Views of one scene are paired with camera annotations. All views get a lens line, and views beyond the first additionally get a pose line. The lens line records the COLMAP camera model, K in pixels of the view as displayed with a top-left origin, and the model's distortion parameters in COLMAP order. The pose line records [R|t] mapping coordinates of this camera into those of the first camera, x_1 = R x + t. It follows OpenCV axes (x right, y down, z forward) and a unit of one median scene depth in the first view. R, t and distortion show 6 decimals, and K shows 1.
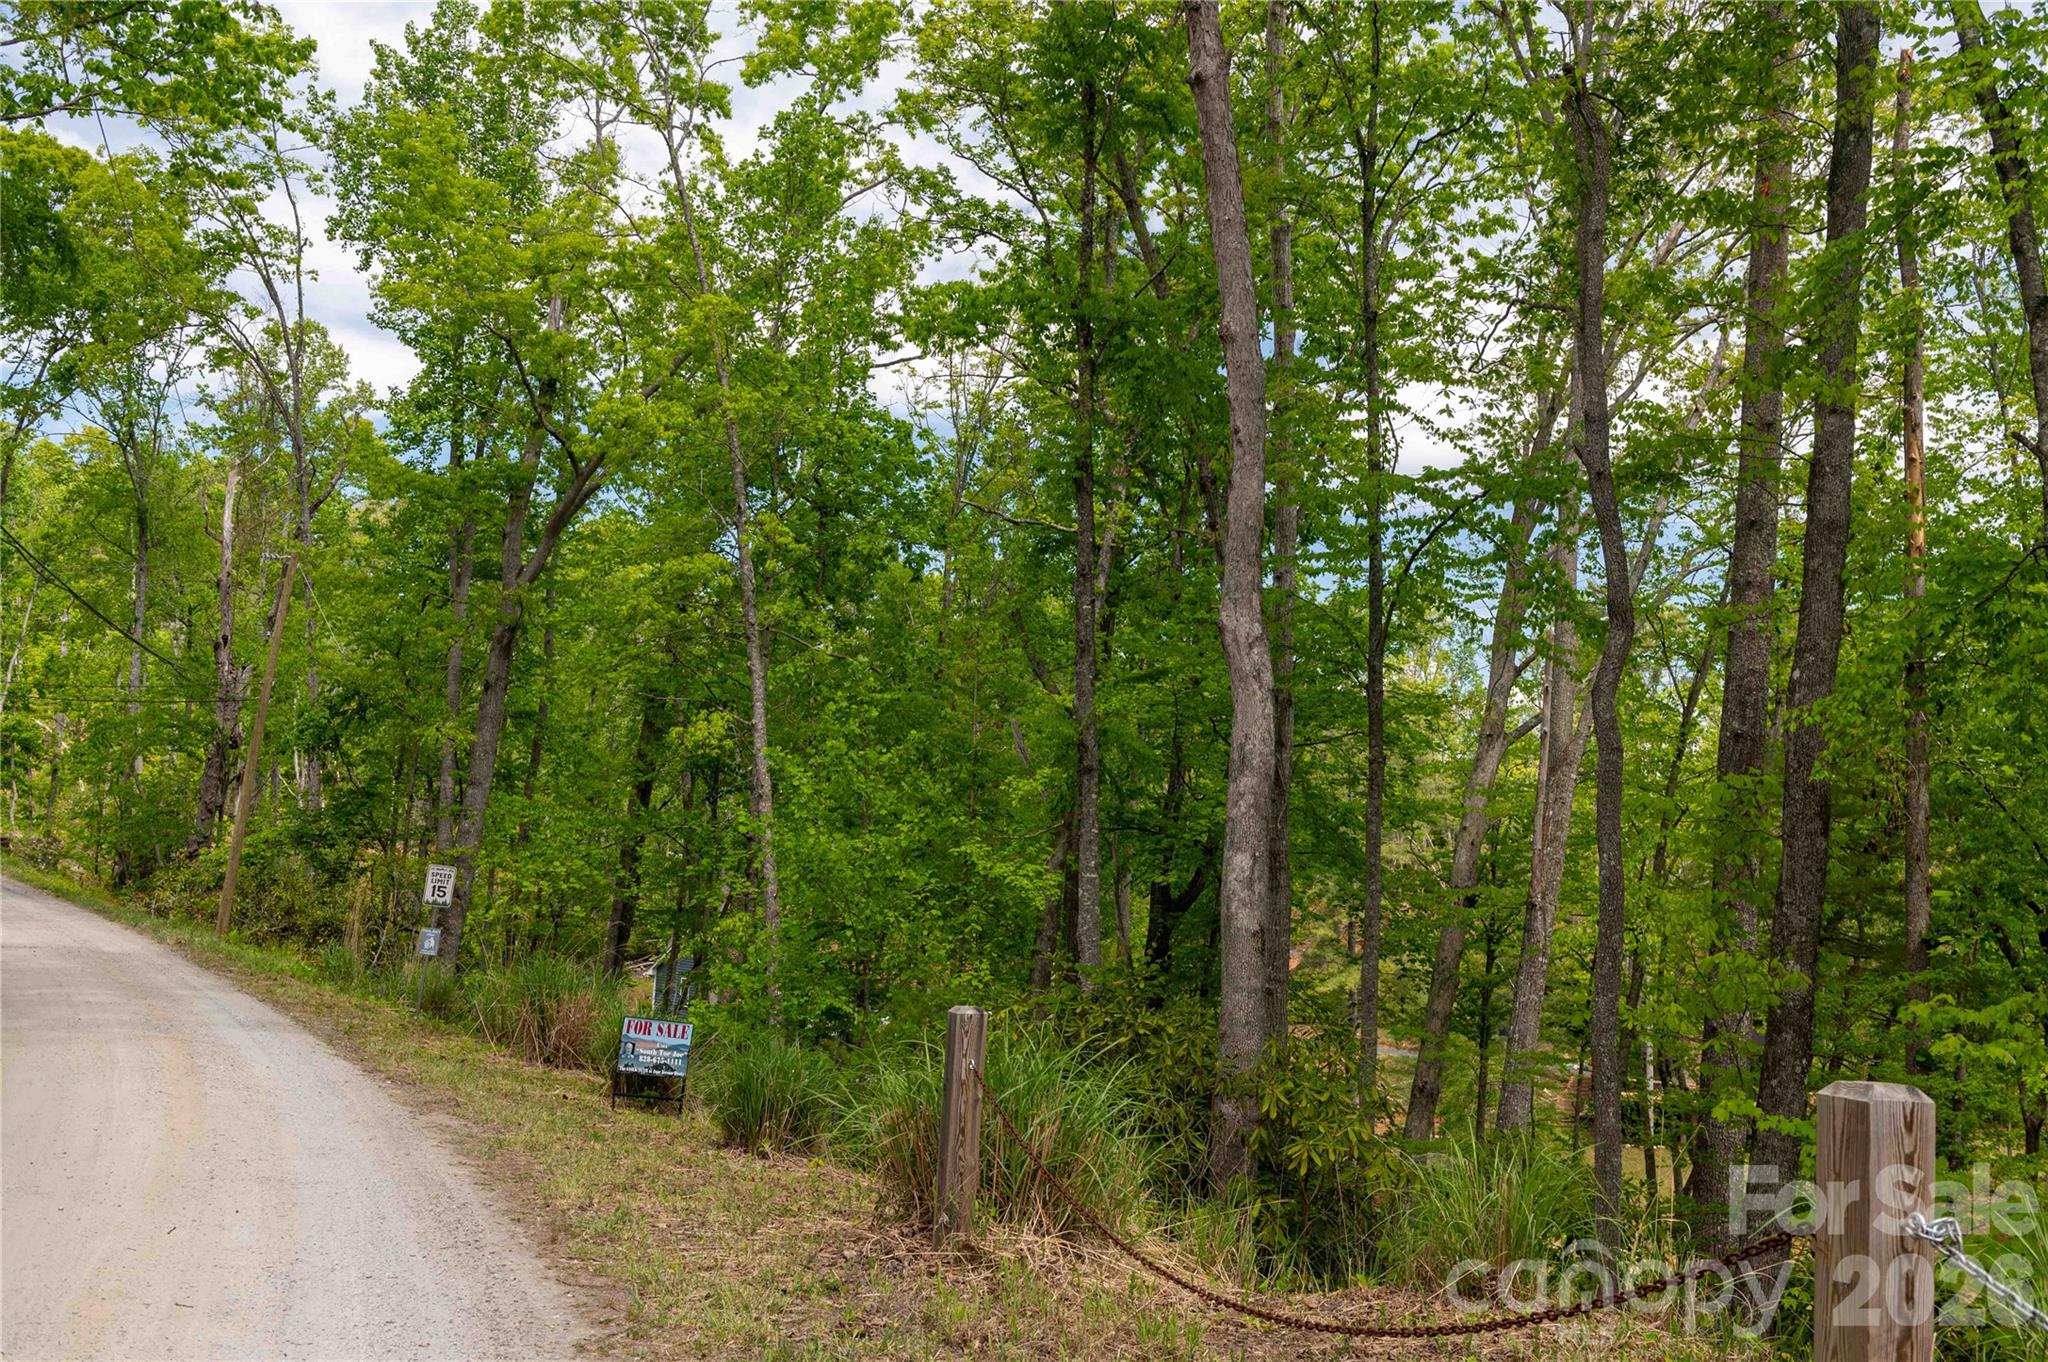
lens RADIAL K [[2122.4, 0, 1020.6], [0, 2122.4, 645.3], [0, 0, 1]] dist [0.010131, 0.009016]
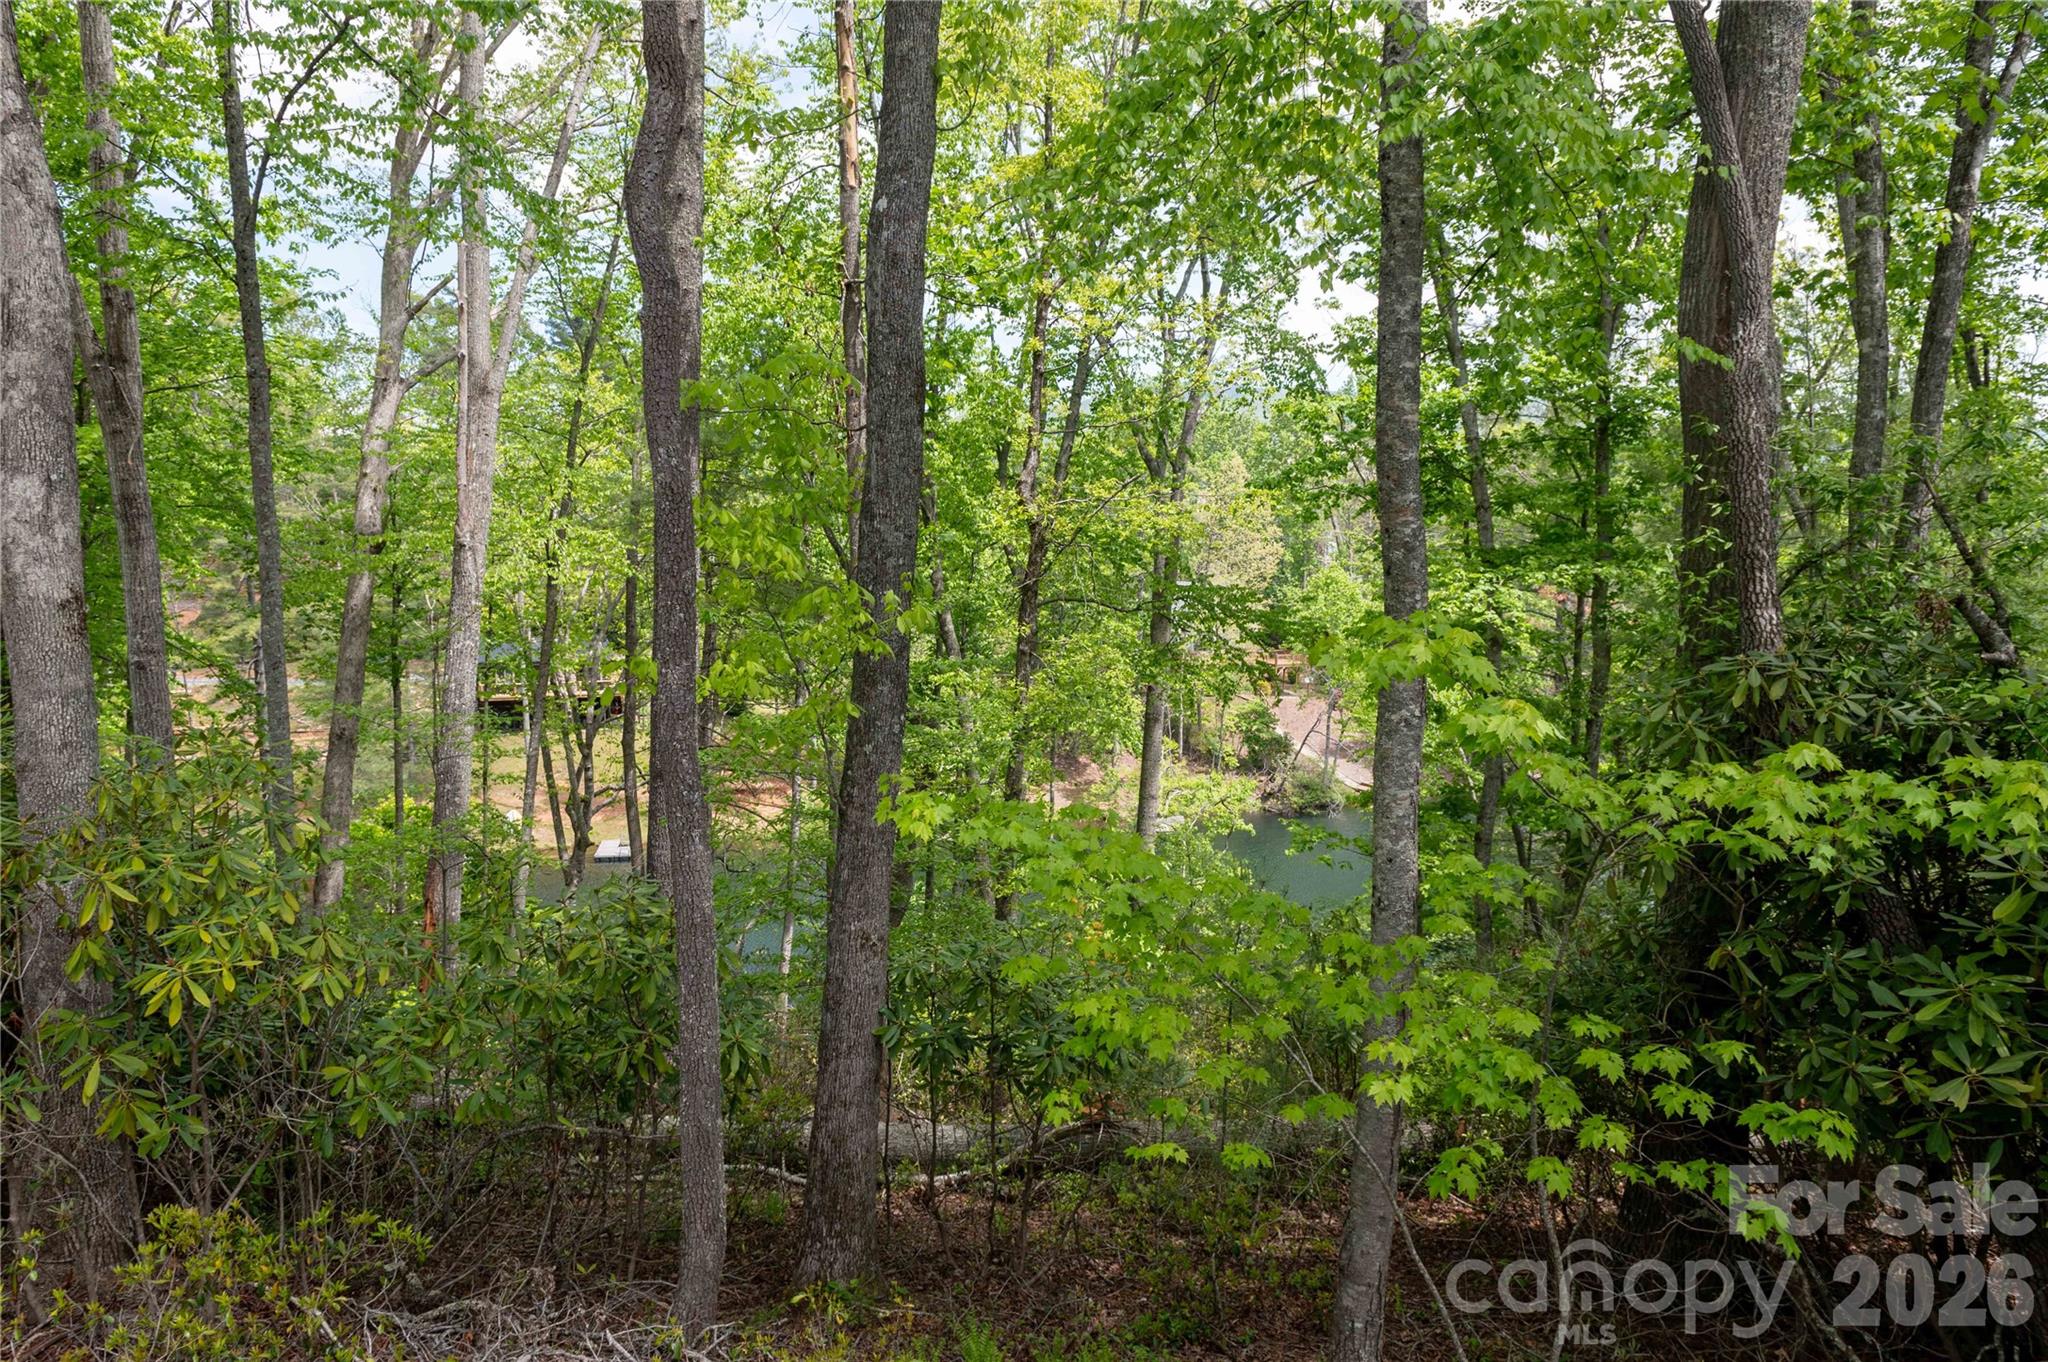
lens RADIAL K [[1365.6, 0, 1016.8], [0, 1365.6, 696.1], [0, 0, 1]] dist [-0.005277, -0.001177]
pose [[0.786903, -0.114957, 0.606274, 0.066970], [-0.026052, 0.975429, 0.218768, 0.052741], [-0.616526, -0.187944, 0.764574, 0.404990]]
